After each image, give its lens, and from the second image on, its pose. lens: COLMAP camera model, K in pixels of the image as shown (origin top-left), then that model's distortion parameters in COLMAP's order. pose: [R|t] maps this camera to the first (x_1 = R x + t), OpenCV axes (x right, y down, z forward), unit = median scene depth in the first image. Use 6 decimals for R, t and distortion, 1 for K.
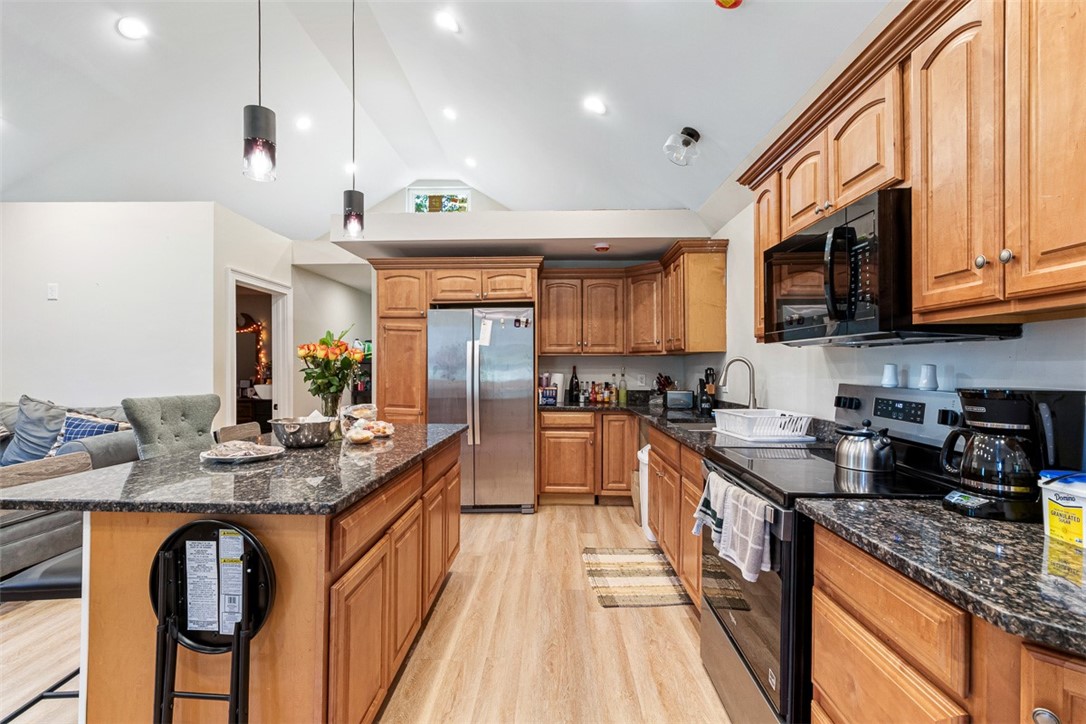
lens RADIAL K [[506.7, 0, 543.5], [0, 506.7, 362.9], [0, 0, 1]] dist [-0.001116, 0.002072]
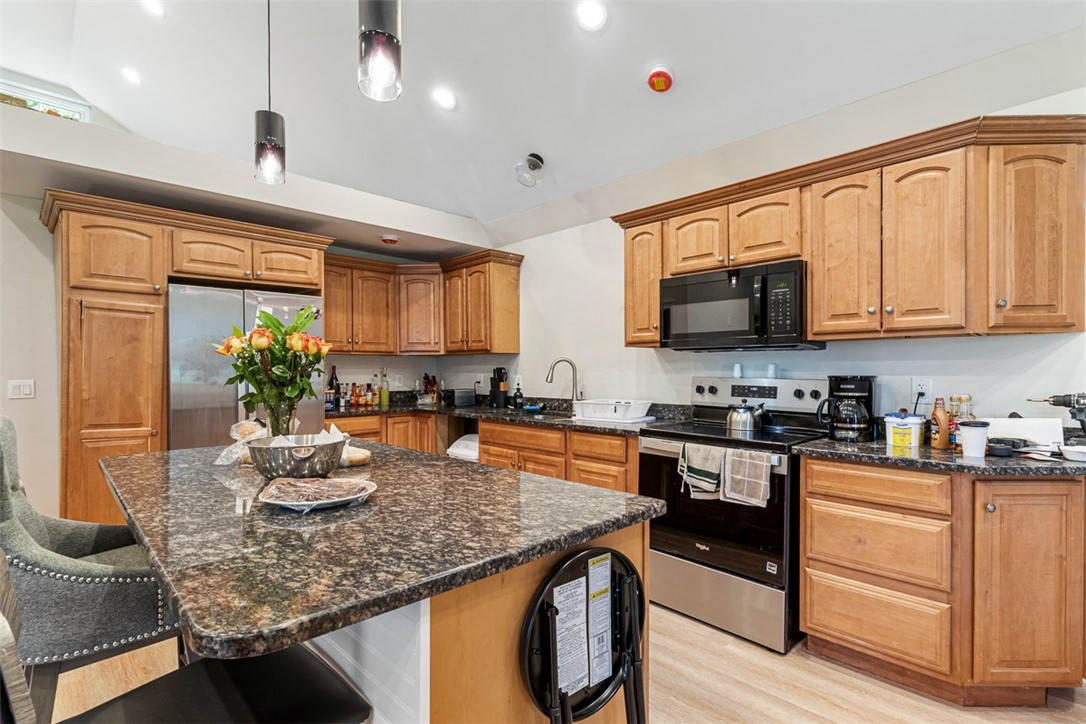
lens RADIAL K [[506.7, 0, 545.6], [0, 506.7, 367.6], [0, 0, 1]] dist [-0.001116, 0.002072]
pose [[0.693248, 0.000168, 0.720699, -0.369304], [-0.004042, 0.999985, 0.003655, 0.005065], [-0.720688, -0.005447, 0.693238, 0.141651]]
